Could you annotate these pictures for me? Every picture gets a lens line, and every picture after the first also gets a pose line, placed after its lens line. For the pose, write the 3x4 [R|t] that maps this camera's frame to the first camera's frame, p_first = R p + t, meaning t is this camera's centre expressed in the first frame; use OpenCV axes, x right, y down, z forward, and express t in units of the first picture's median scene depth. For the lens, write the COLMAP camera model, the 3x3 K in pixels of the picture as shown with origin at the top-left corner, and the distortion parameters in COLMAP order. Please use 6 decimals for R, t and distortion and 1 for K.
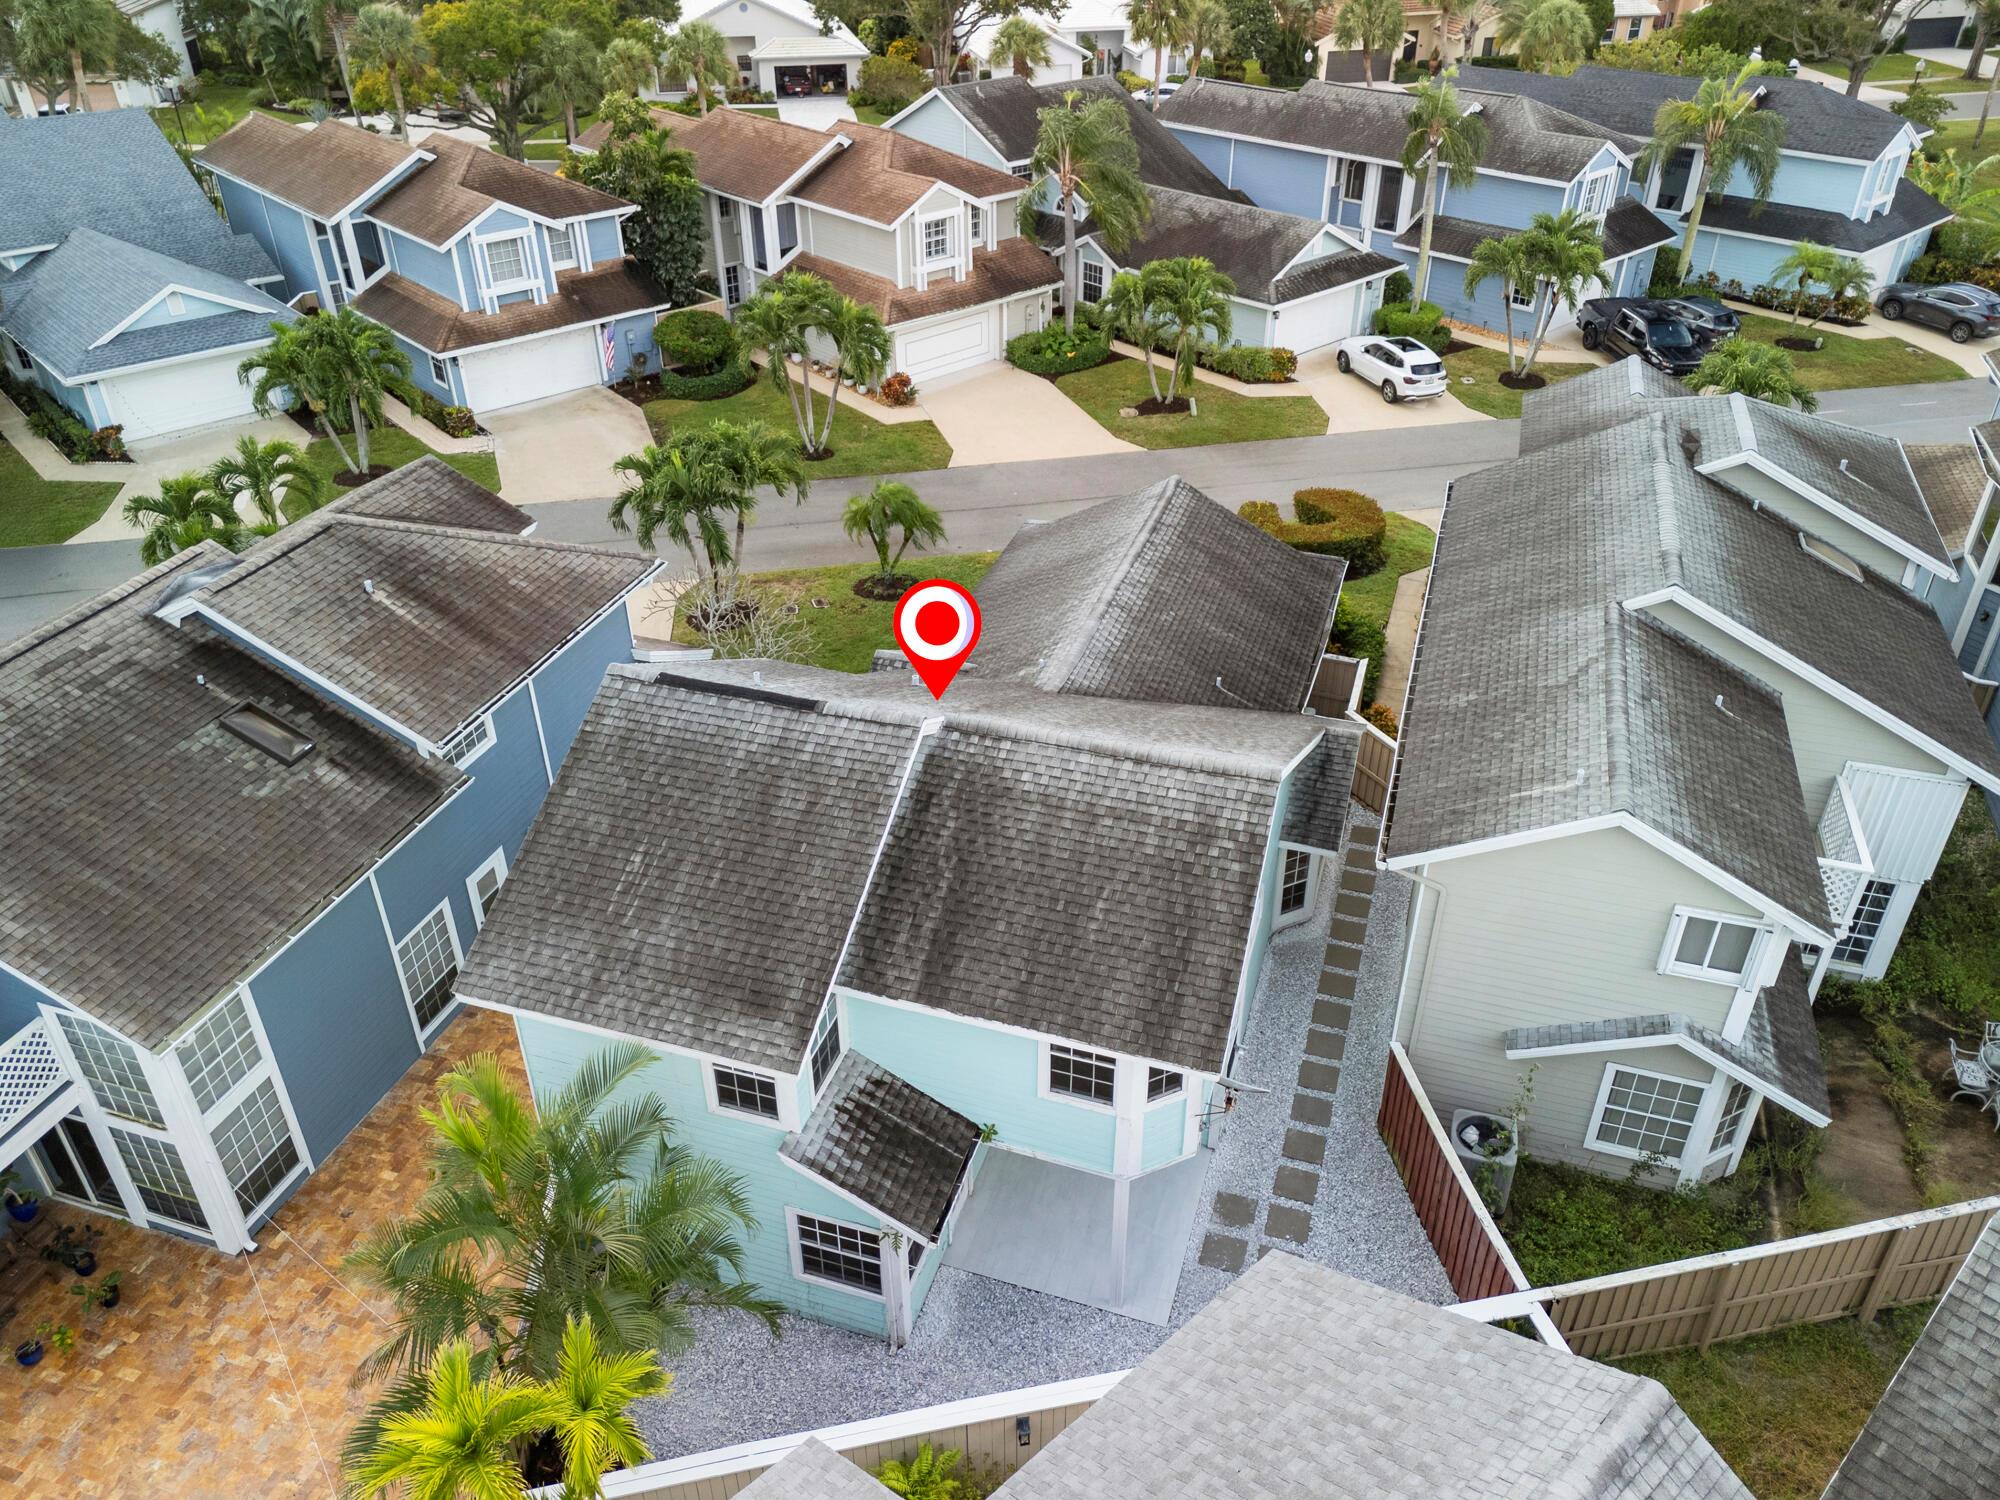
lens RADIAL K [[1413.2, 0, 1000.0], [0, 1413.2, 750.0], [0, 0, 1]] dist [0.007541, -0.000998]
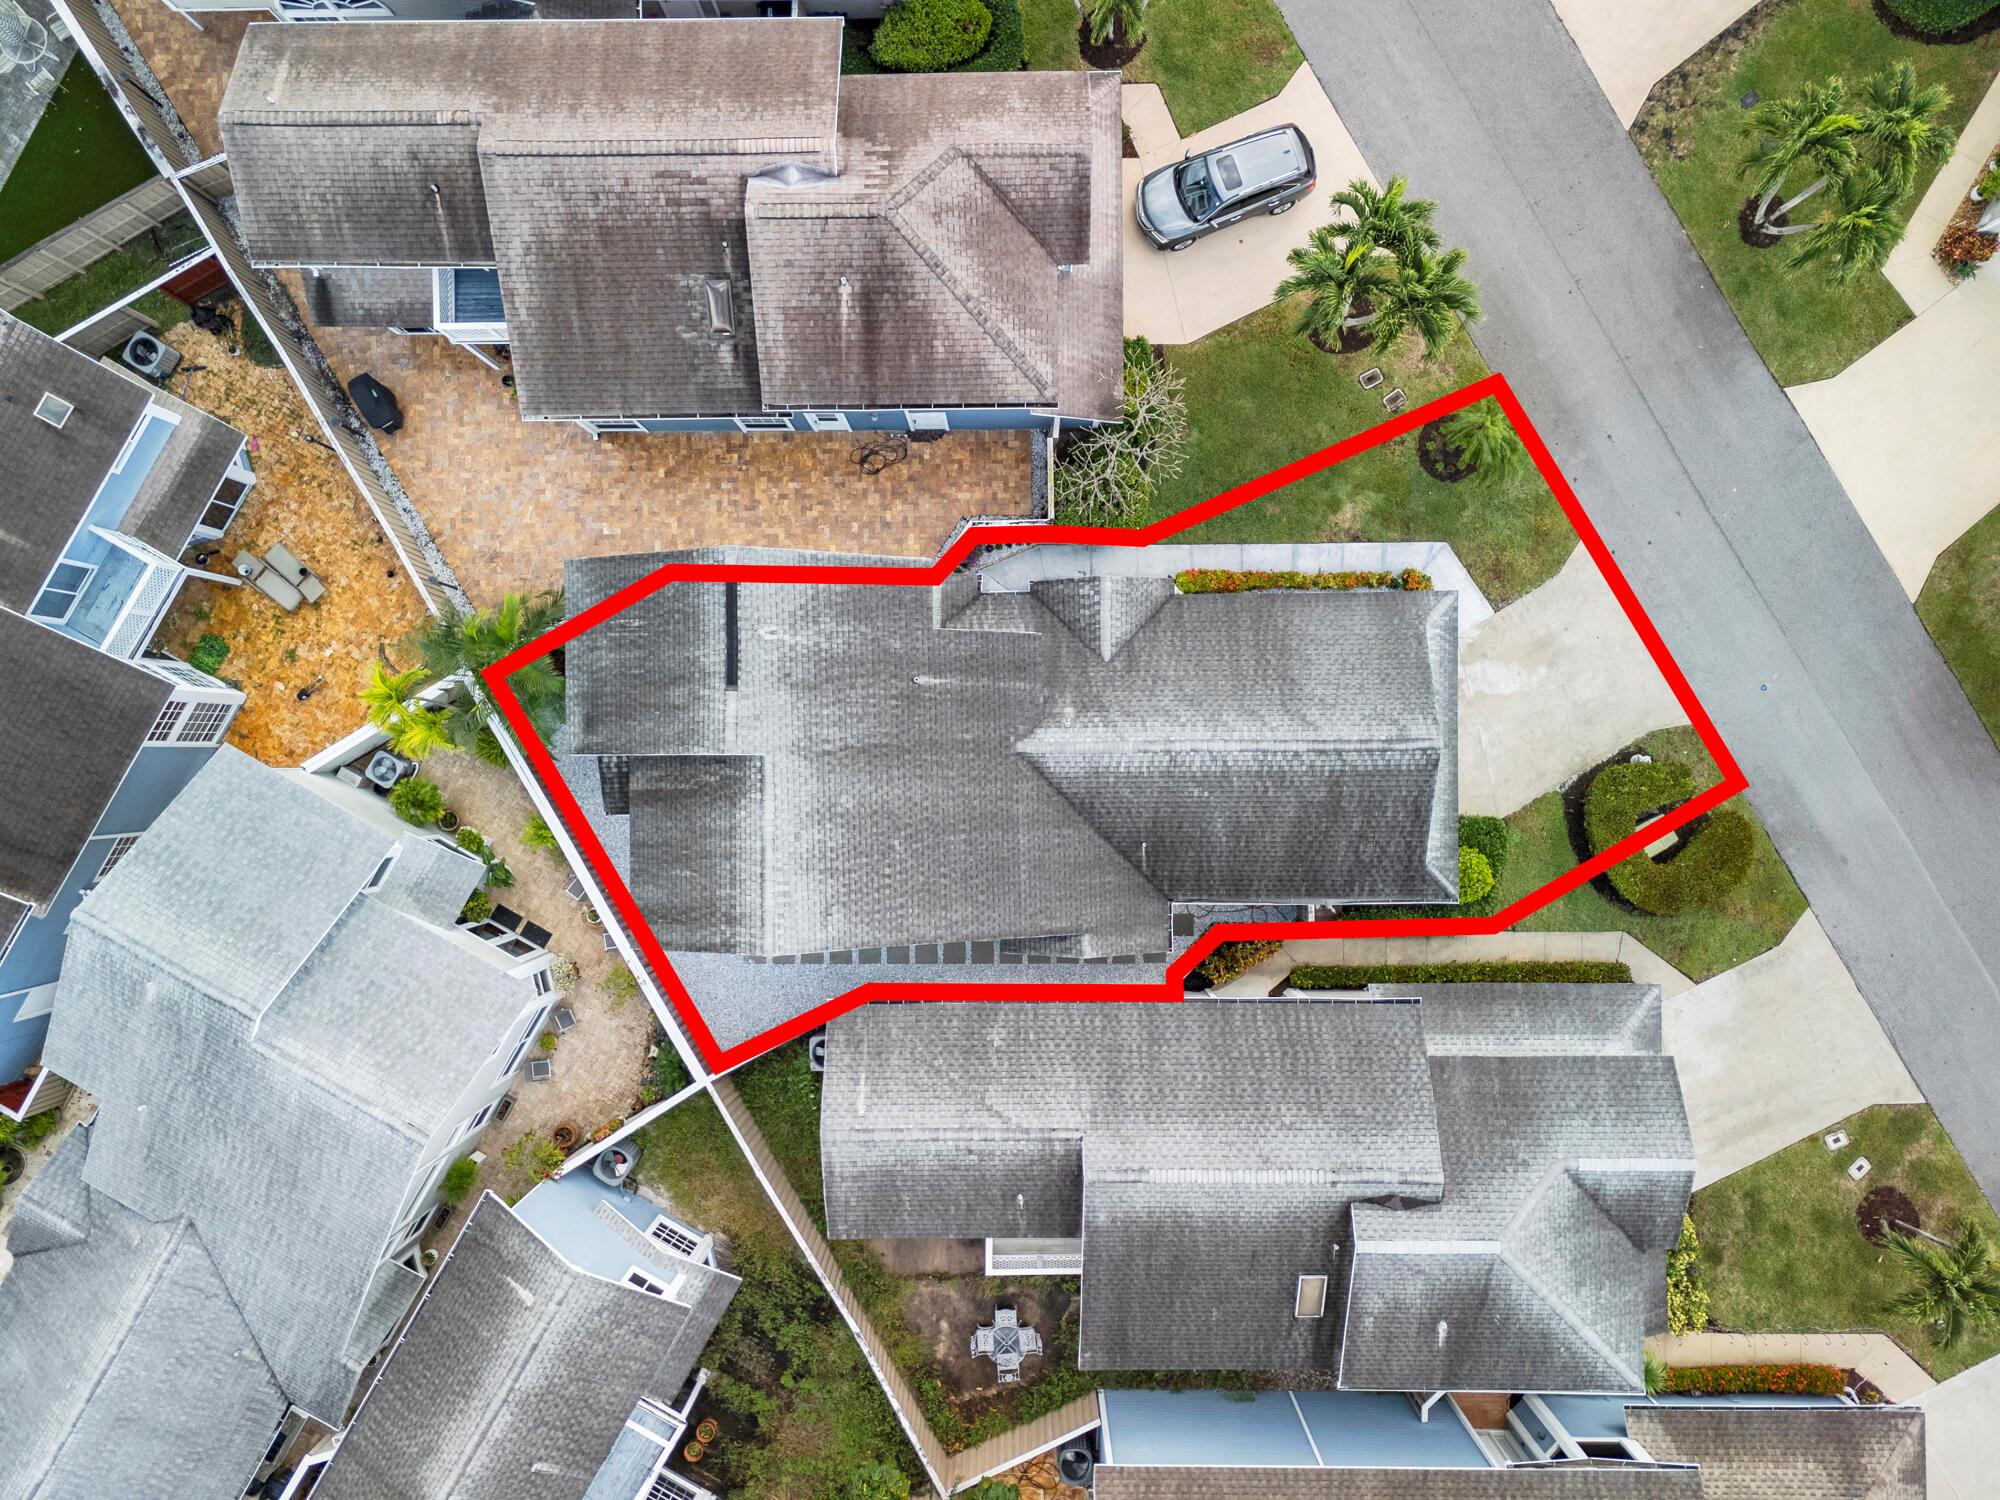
lens RADIAL K [[1413.2, 0, 1000.0], [0, 1413.2, 750.0], [0, 0, 1]] dist [0.007541, -0.000998]
pose [[0.318987, 0.947758, 0.001354, 0.037403], [-0.540712, 0.180814, 0.821546, -1.369127], [0.778382, -0.262794, 0.570141, 0.232273]]
